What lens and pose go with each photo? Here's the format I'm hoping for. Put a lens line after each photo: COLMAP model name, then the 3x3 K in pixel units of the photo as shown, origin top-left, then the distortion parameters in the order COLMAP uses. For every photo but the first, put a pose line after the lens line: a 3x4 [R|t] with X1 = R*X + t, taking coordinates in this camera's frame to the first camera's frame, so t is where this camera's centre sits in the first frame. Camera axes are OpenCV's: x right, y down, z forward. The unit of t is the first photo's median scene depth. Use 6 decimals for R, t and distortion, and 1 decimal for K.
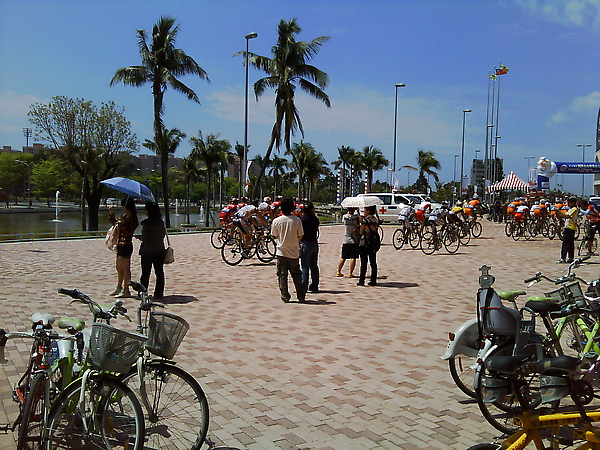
lens RADIAL K [[649.2, 0, 300.6], [0, 649.2, 223.0], [0, 0, 1]] dist [-0.119789, 0.000000]
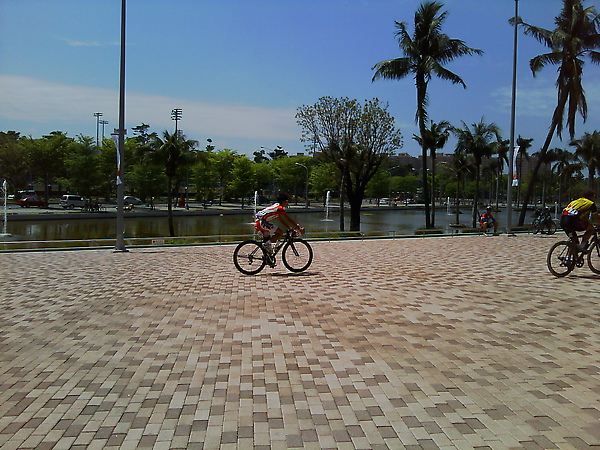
lens RADIAL K [[606.4, 0, 304.0], [0, 606.4, 215.5], [0, 0, 1]] dist [0.009435, 0.000000]
pose [[0.900464, -0.001305, -0.434929, 0.007868], [-0.003360, 0.999945, -0.009956, -0.001688], [0.434918, 0.010427, 0.900410, 0.128958]]
